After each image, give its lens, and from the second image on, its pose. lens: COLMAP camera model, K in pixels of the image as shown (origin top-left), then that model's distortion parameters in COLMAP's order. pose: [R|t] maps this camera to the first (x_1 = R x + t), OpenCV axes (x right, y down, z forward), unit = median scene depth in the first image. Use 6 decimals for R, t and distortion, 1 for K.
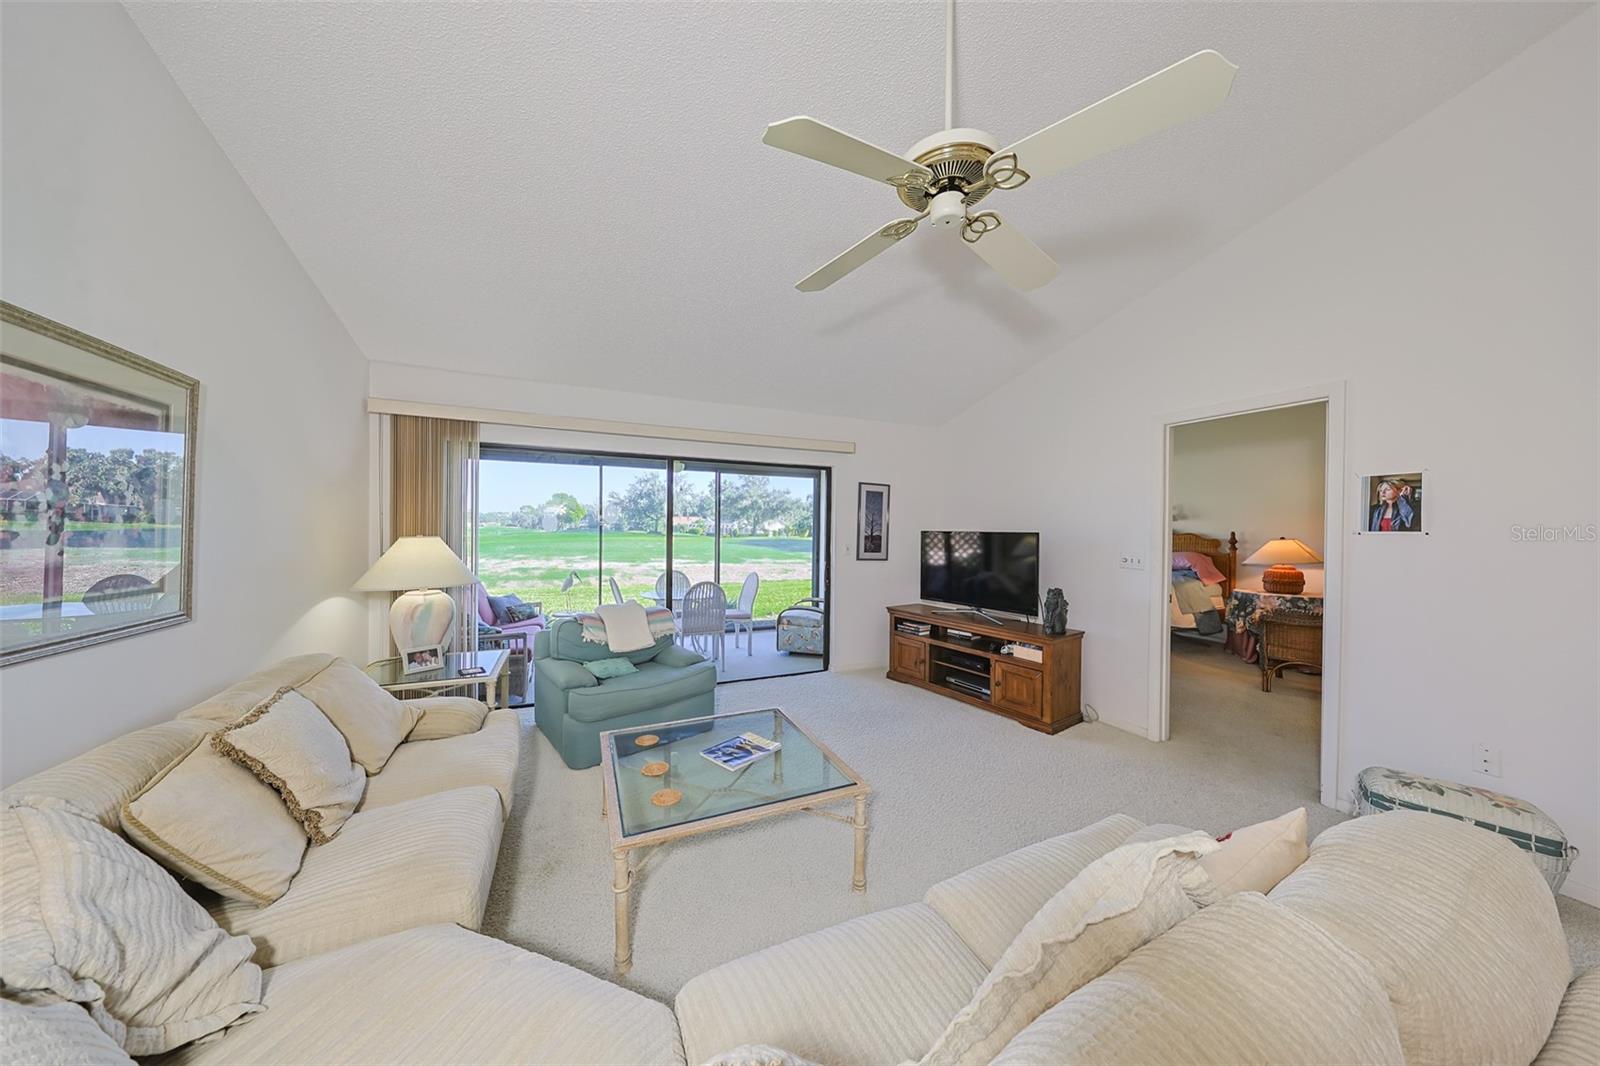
lens RADIAL K [[495.7, 0, 796.2], [0, 495.7, 528.8], [0, 0, 1]] dist [0.004220, -0.000081]
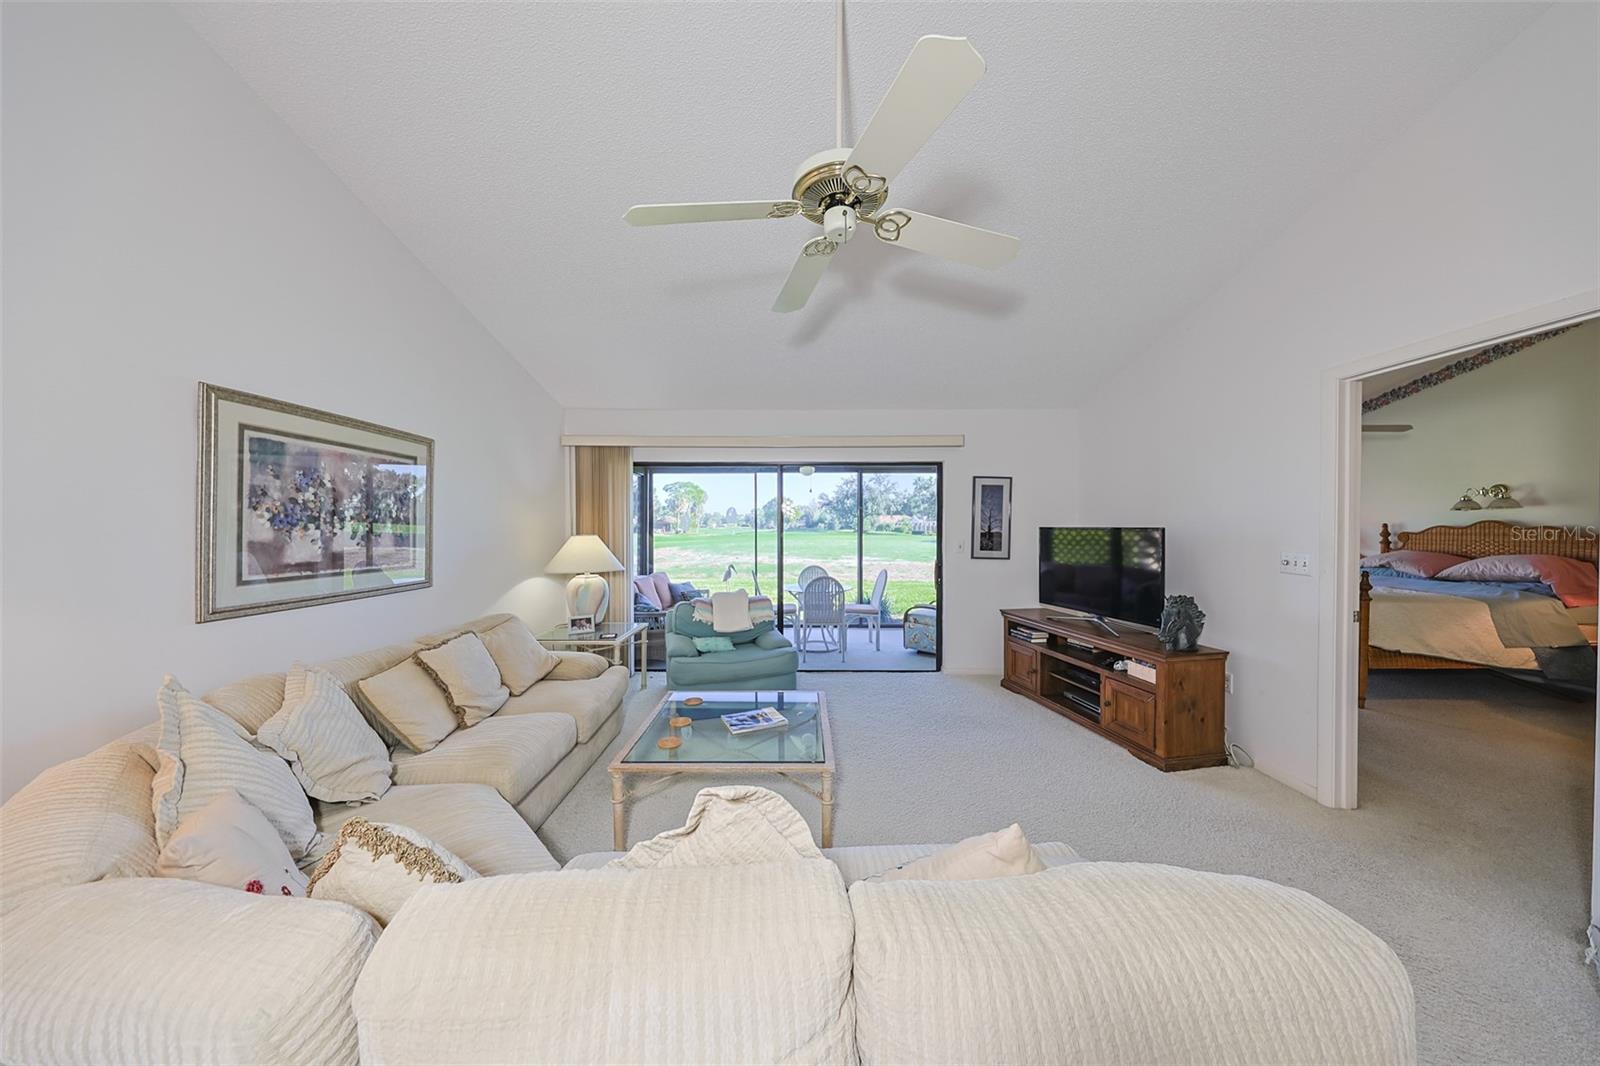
lens RADIAL K [[495.7, 0, 796.2], [0, 495.7, 528.8], [0, 0, 1]] dist [0.004220, -0.000081]
pose [[0.913914, -0.008916, -0.405810, 0.268108], [0.010121, 0.999948, 0.000825, 0.002616], [0.405782, -0.004861, 0.913957, -0.004611]]
